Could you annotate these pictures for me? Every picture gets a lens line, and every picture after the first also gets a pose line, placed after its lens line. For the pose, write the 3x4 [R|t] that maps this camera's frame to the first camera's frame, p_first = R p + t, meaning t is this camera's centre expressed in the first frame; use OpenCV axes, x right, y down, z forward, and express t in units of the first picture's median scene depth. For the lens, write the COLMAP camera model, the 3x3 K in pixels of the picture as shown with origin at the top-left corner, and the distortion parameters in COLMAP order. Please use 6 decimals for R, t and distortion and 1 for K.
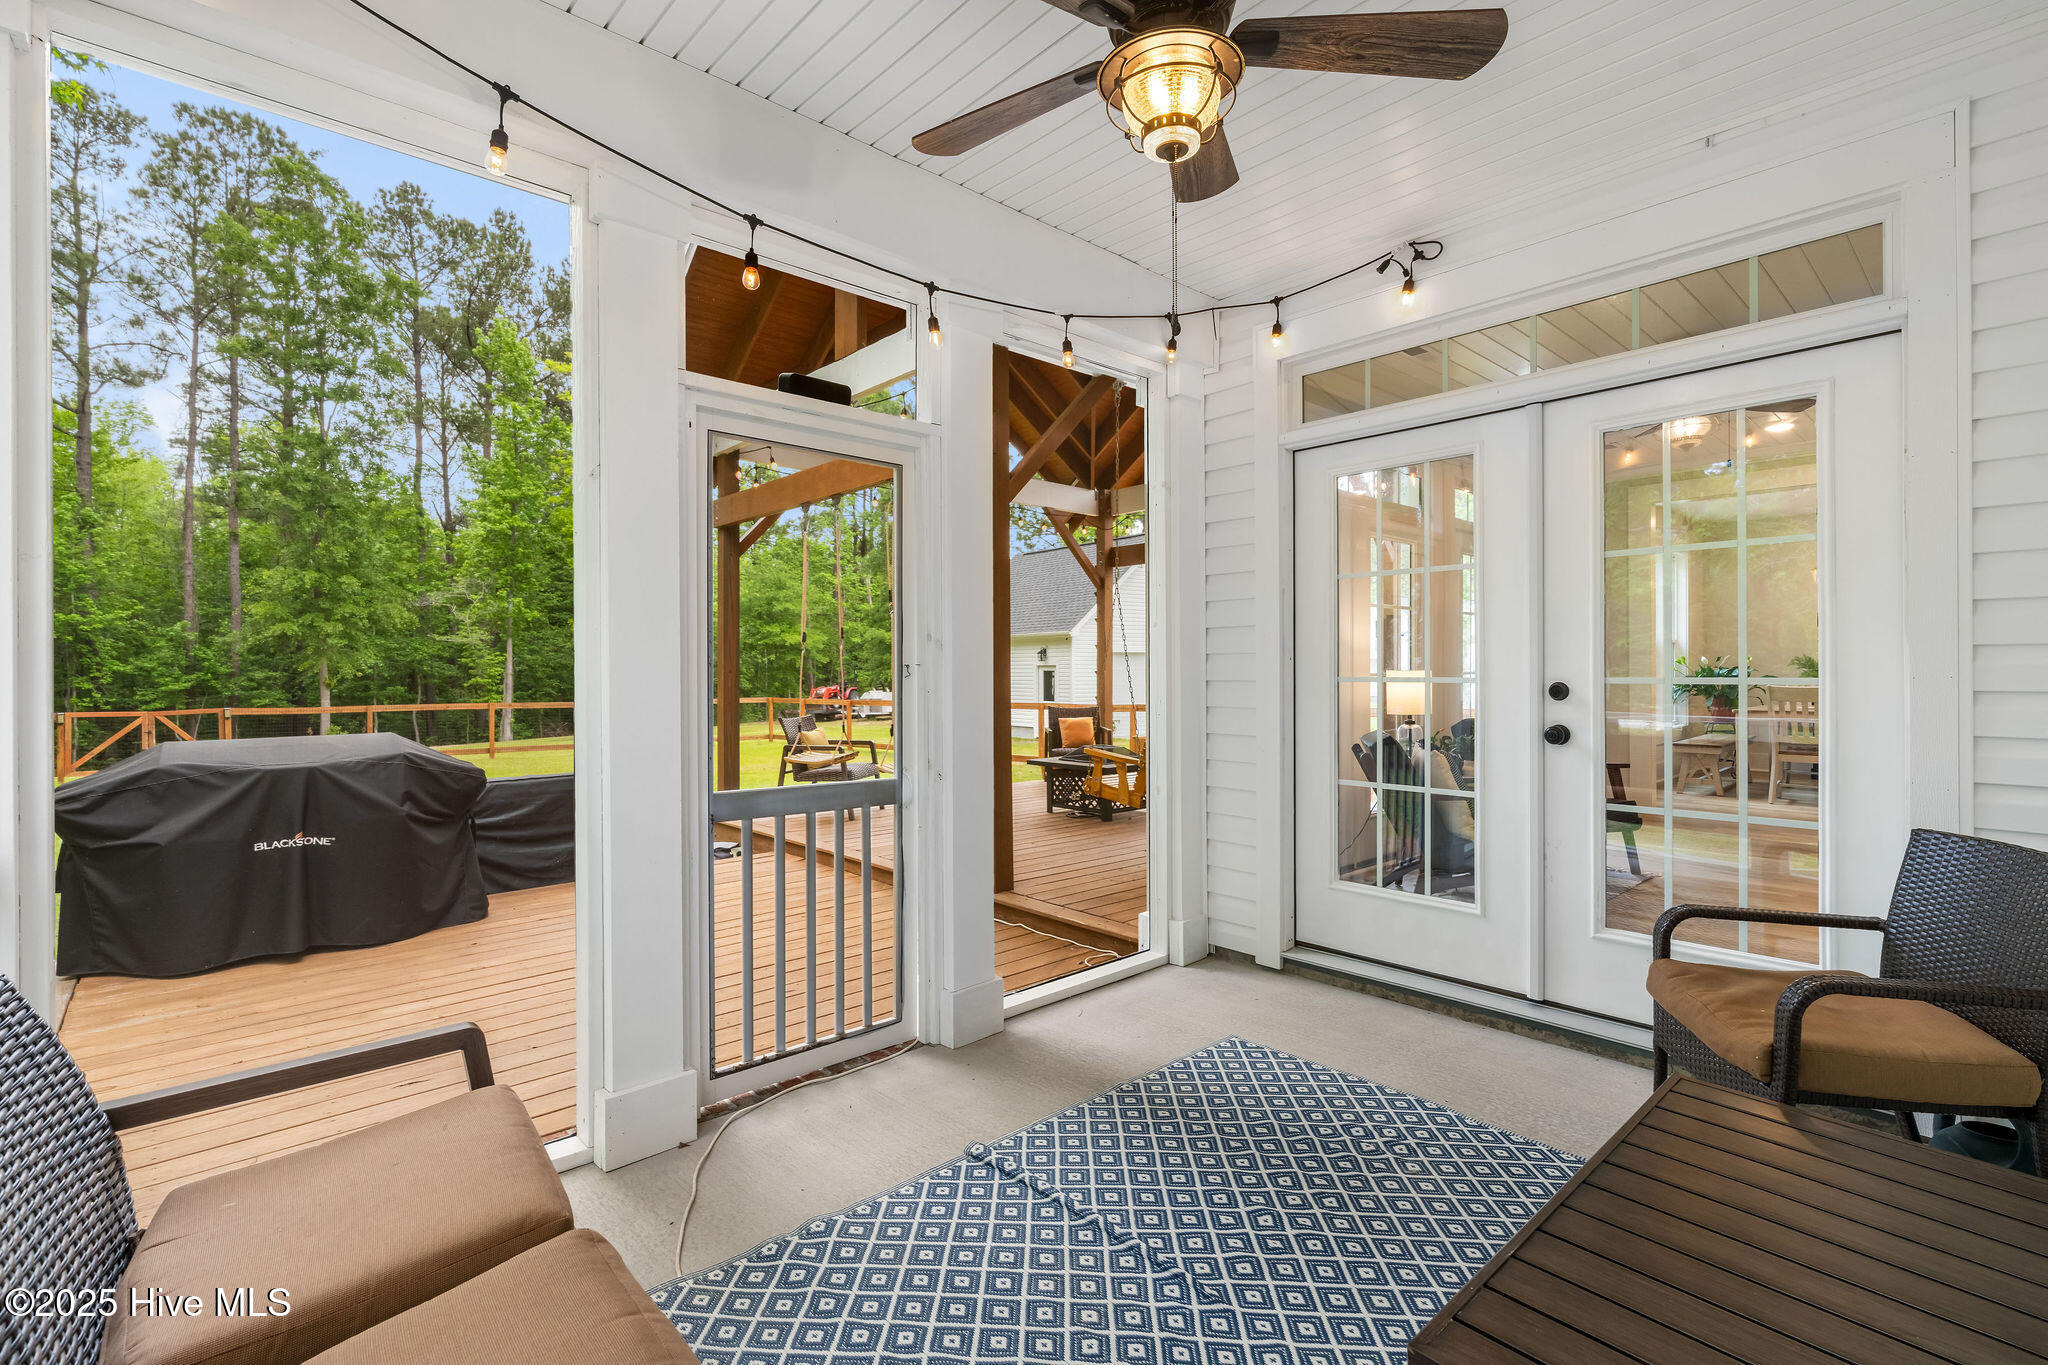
lens RADIAL K [[931.4, 0, 1029.4], [0, 931.4, 670.2], [0, 0, 1]] dist [-0.001990, 0.000232]
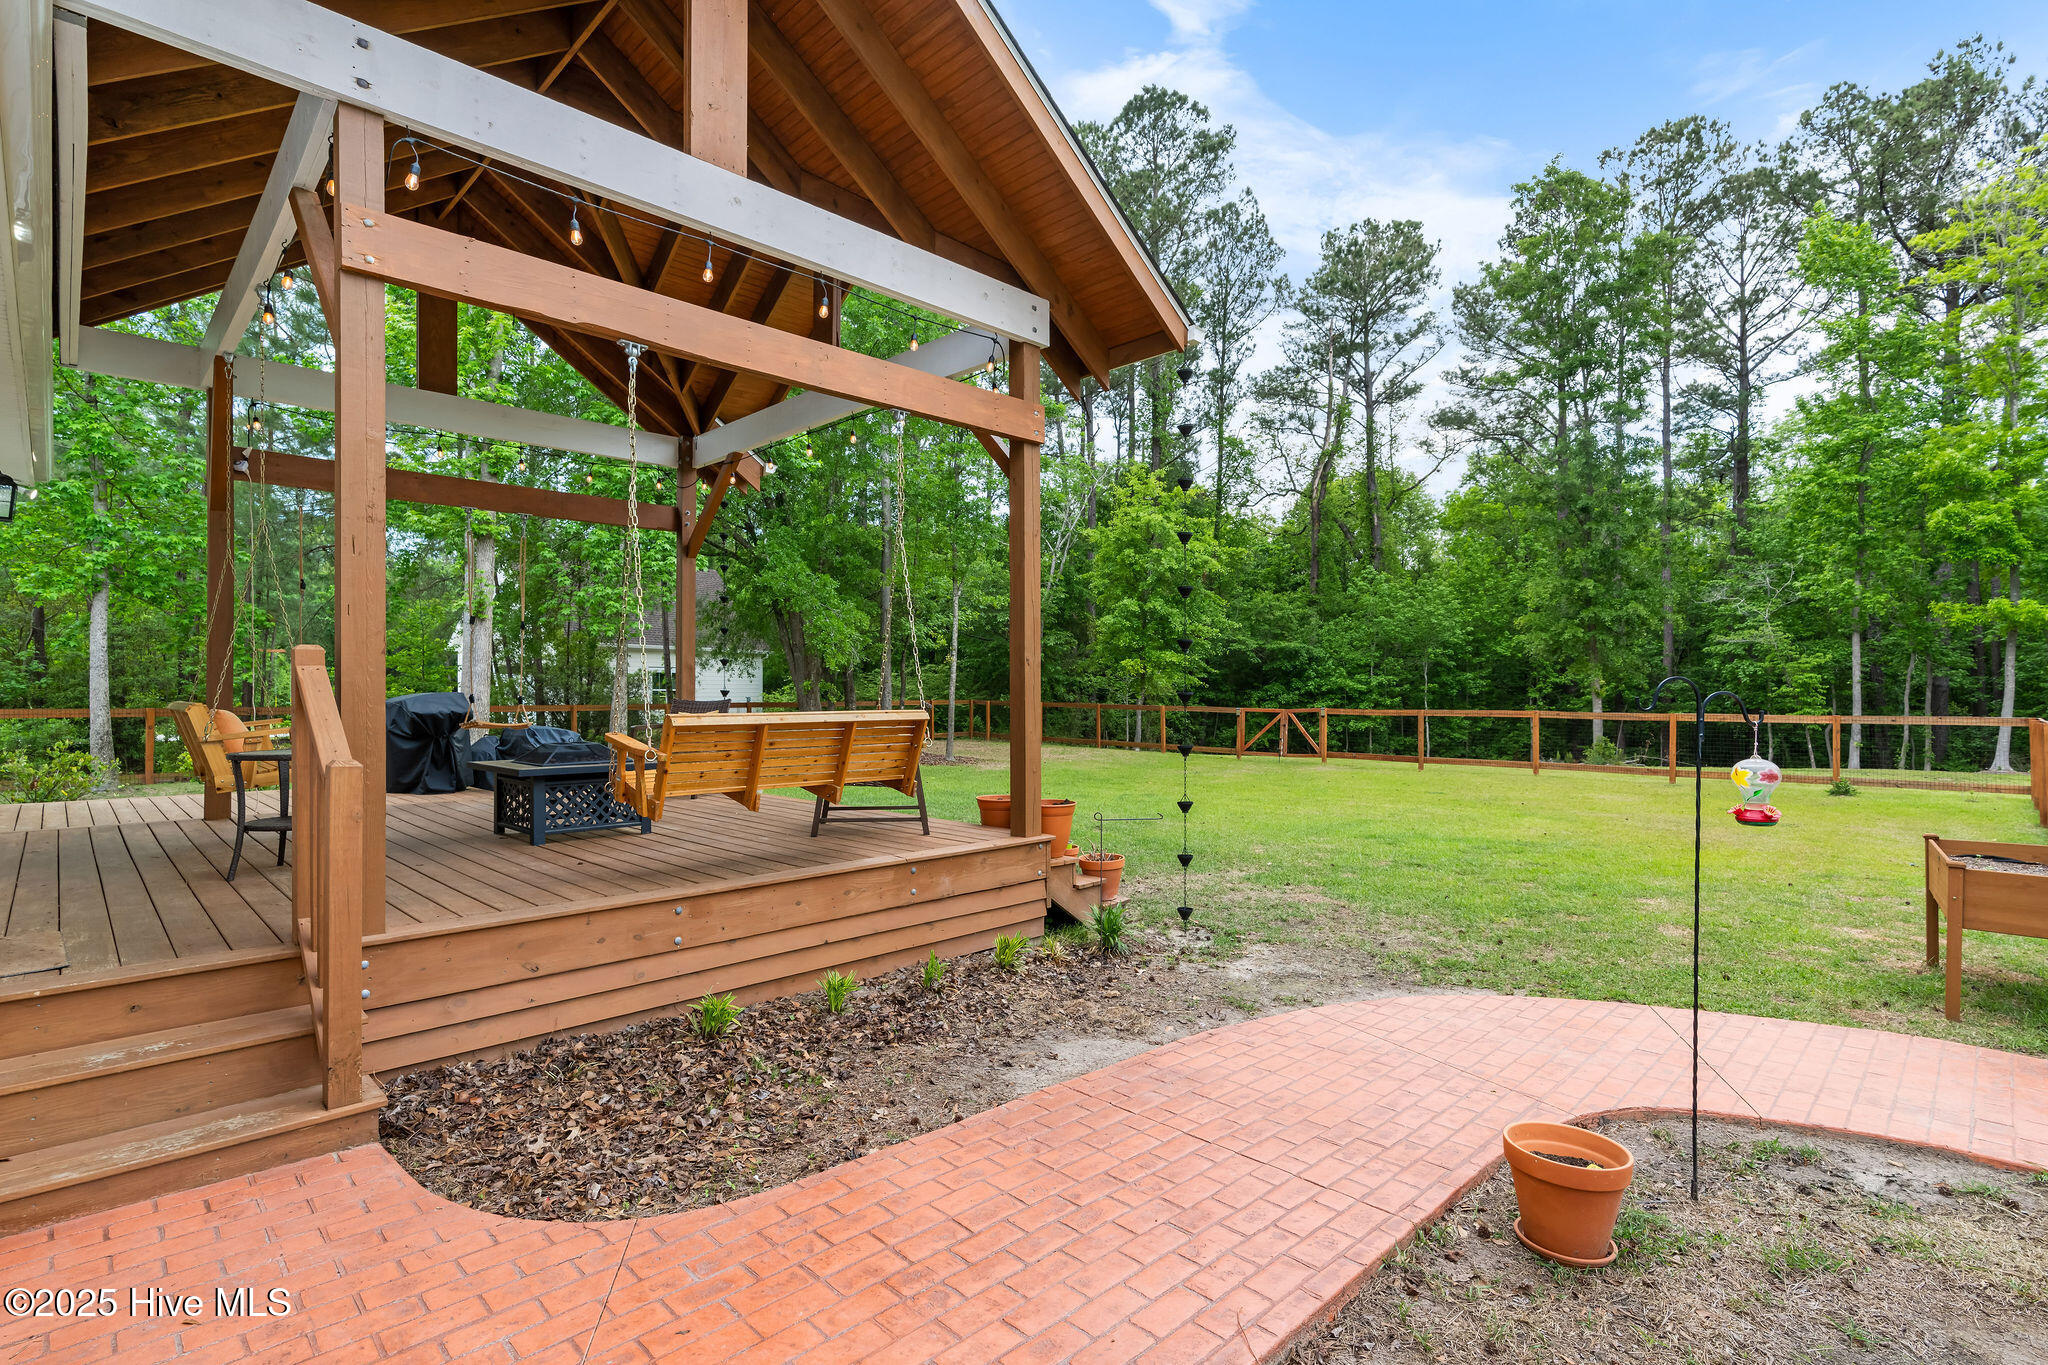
lens RADIAL K [[976.4, 0, 1019.5], [0, 976.4, 698.1], [0, 0, 1]] dist [-0.002477, -0.000210]
pose [[0.039409, 0.007272, -0.999197, 0.194556], [0.002715, 0.999969, 0.007385, 0.009404], [0.999219, -0.003004, 0.039388, 0.298335]]
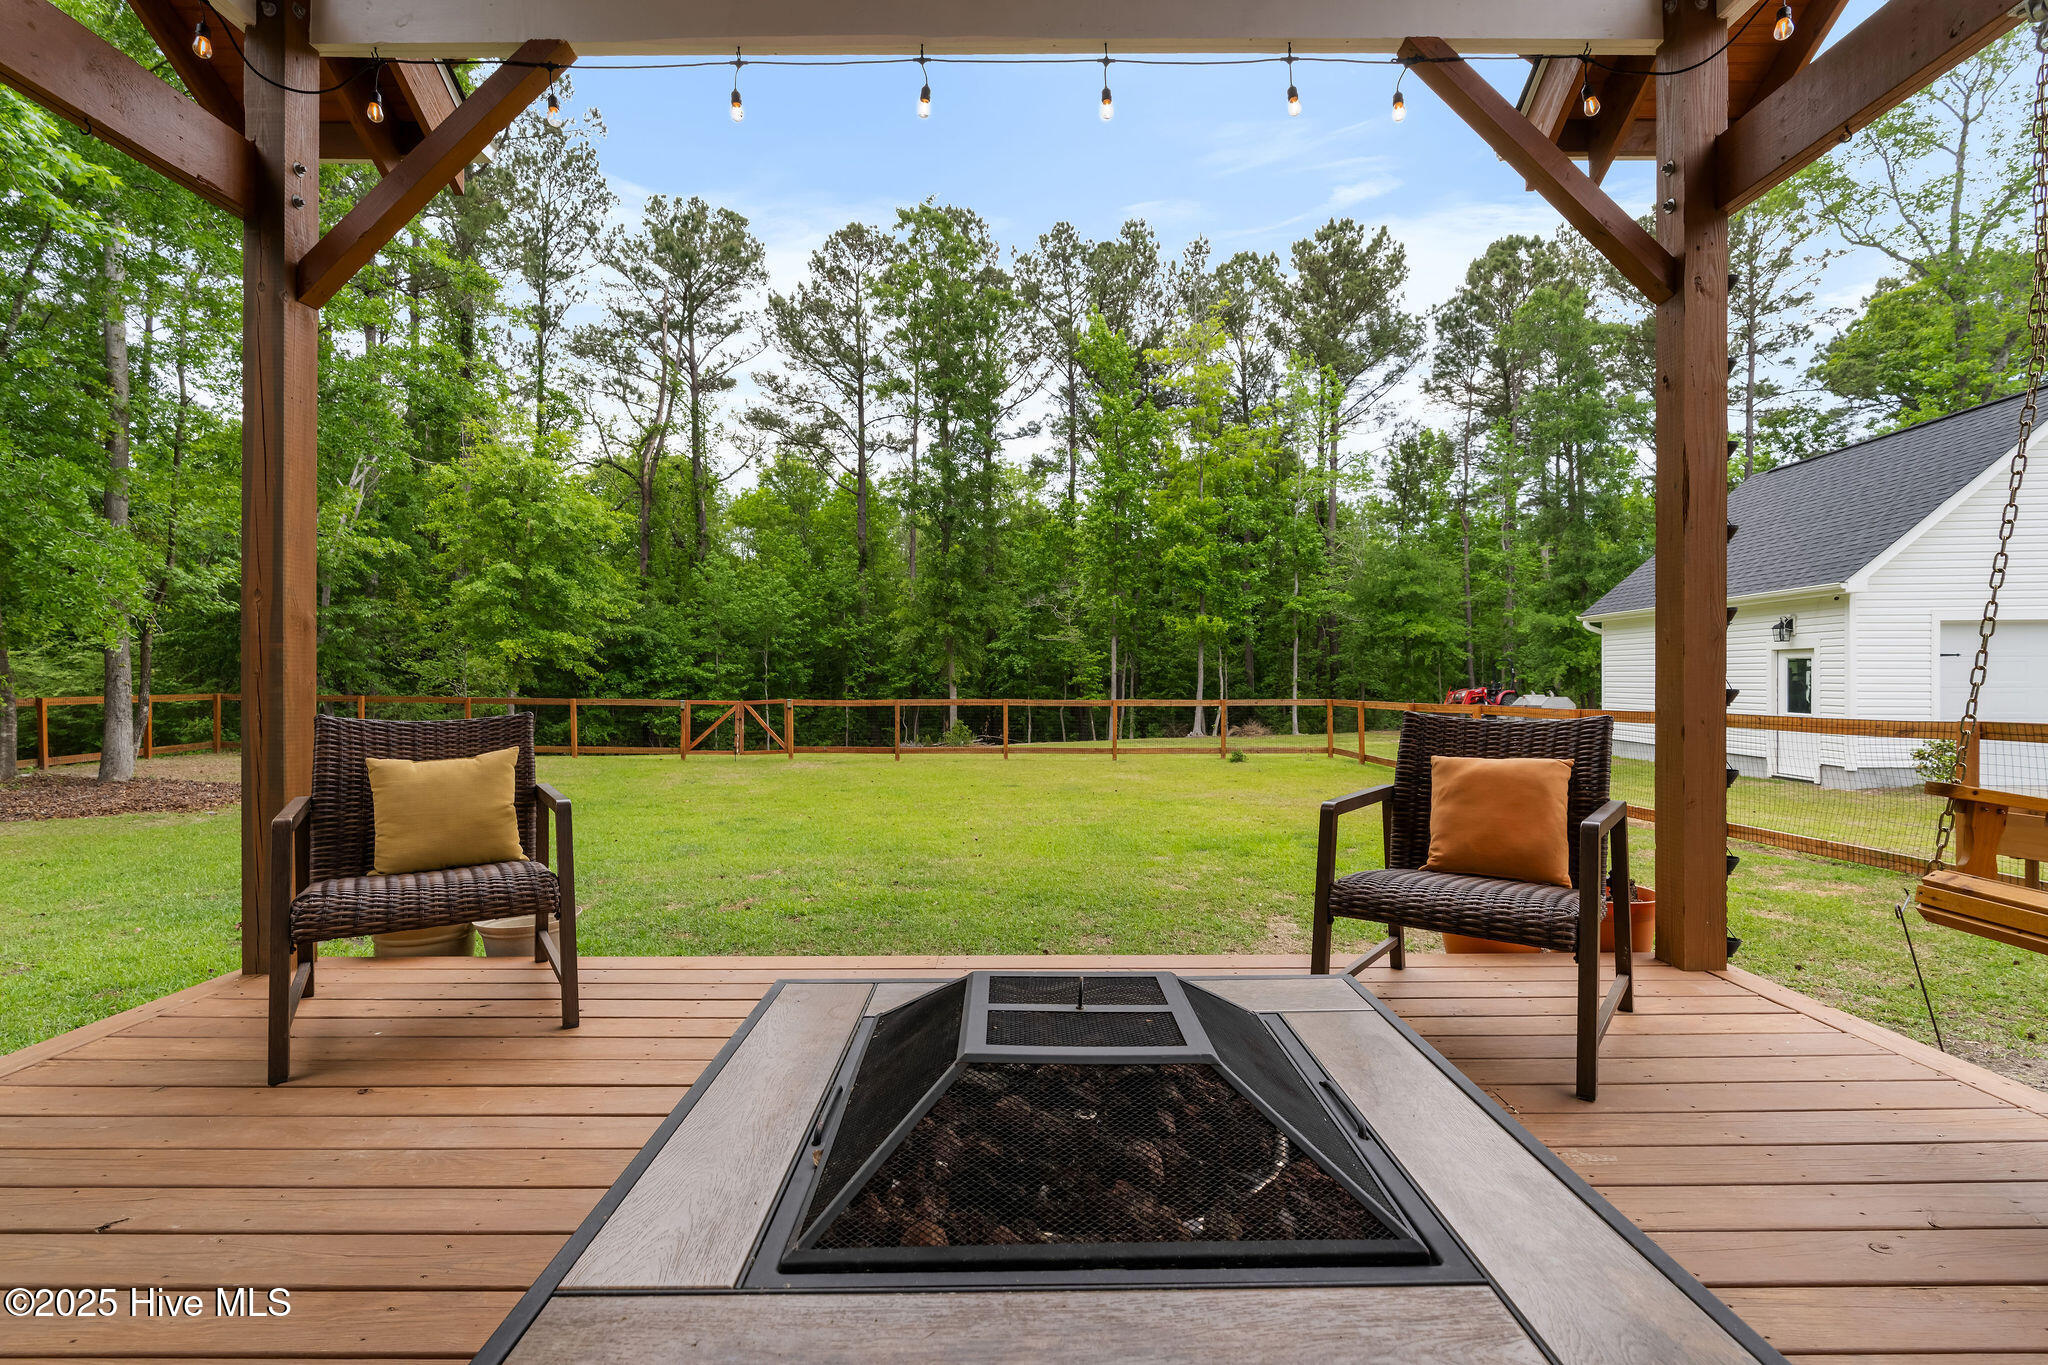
lens RADIAL K [[929.3, 0, 1024.9], [0, 929.3, 679.1], [0, 0, 1]] dist [-0.005403, 0.000471]
pose [[0.740460, 0.000537, -0.672100, 0.036403], [0.001433, 0.999996, 0.002378, 0.007858], [0.672099, -0.002724, 0.740457, 0.202104]]
